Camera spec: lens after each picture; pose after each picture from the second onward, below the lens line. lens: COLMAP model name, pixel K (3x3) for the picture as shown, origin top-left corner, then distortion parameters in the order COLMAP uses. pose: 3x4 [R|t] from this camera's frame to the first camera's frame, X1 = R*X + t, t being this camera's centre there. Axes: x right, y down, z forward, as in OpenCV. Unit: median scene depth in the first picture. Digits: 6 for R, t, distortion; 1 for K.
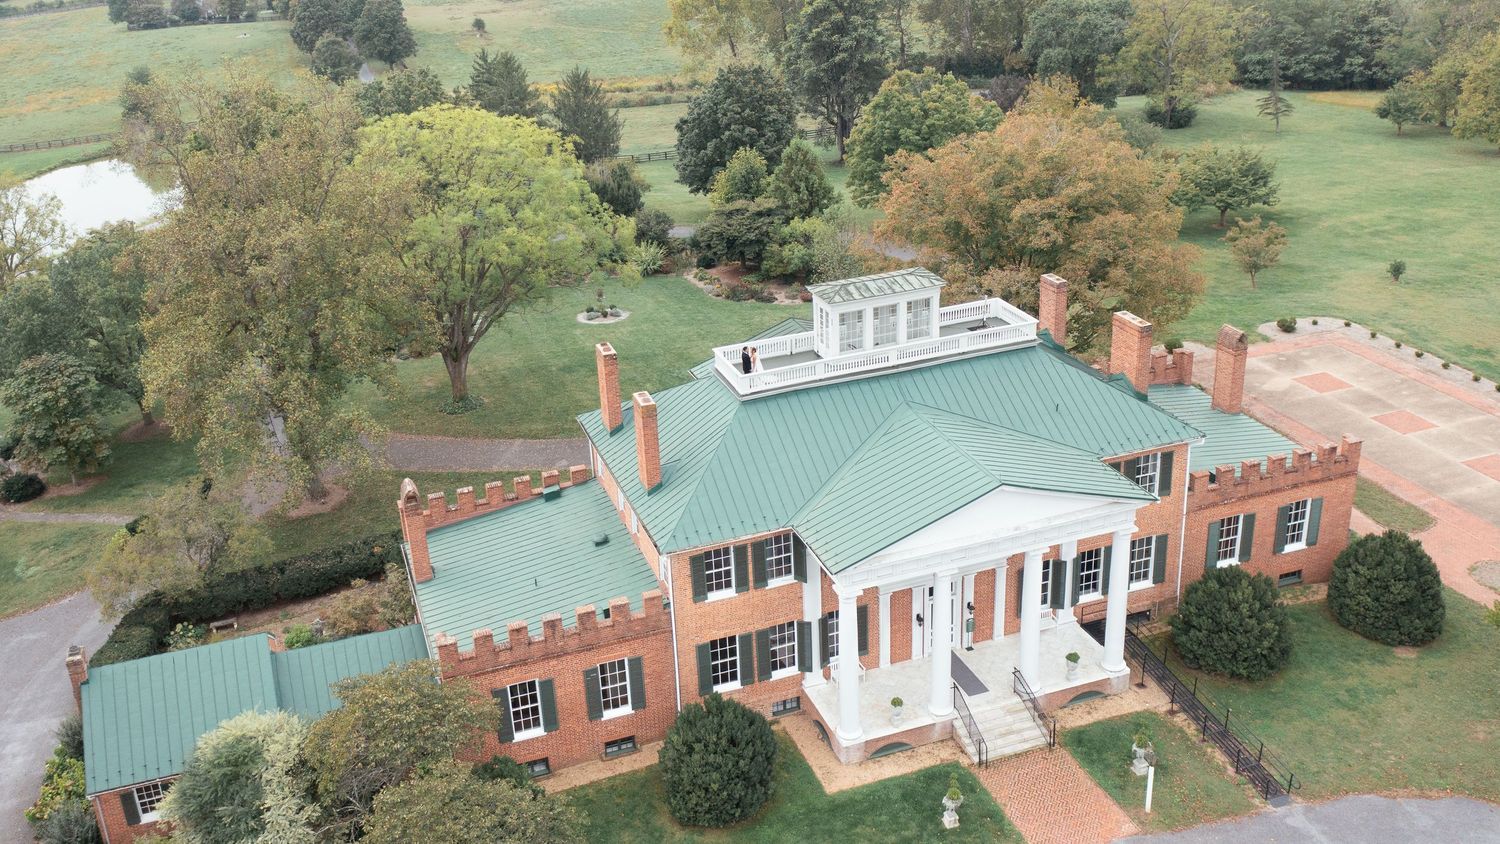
lens RADIAL K [[1826.4, 0, 751.2], [0, 1826.4, 422.1], [0, 0, 1]] dist [-0.040778, 0.000000]
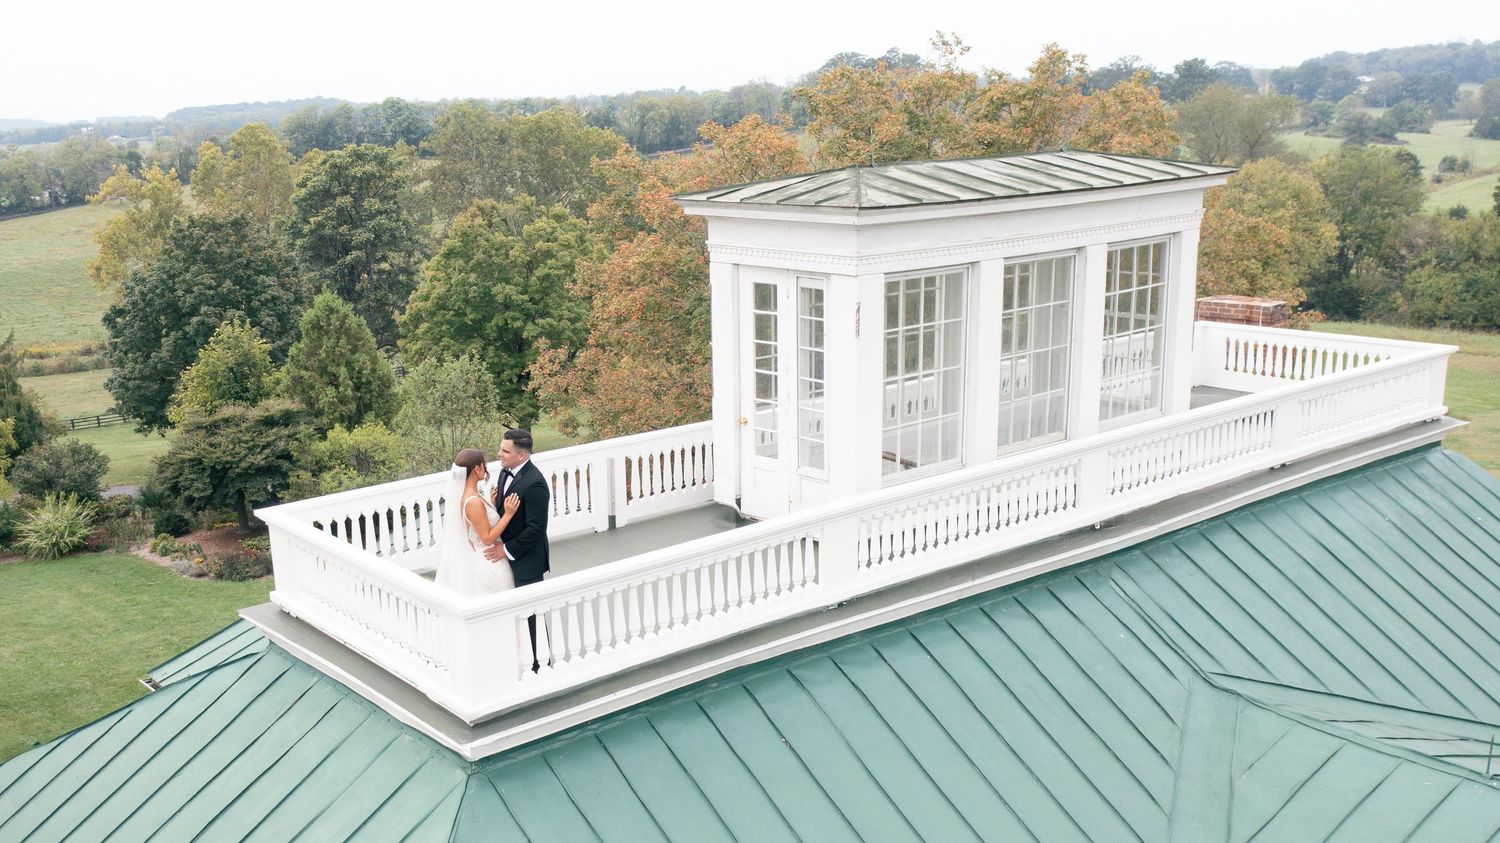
lens RADIAL K [[1826.4, 0, 749.2], [0, 1826.4, 422.1], [0, 0, 1]] dist [-0.040778, 0.000000]
pose [[0.955592, -0.064156, 0.287624, -0.014263], [0.116483, 0.978764, -0.168681, -0.005485], [-0.270694, 0.194693, 0.942772, 0.431298]]
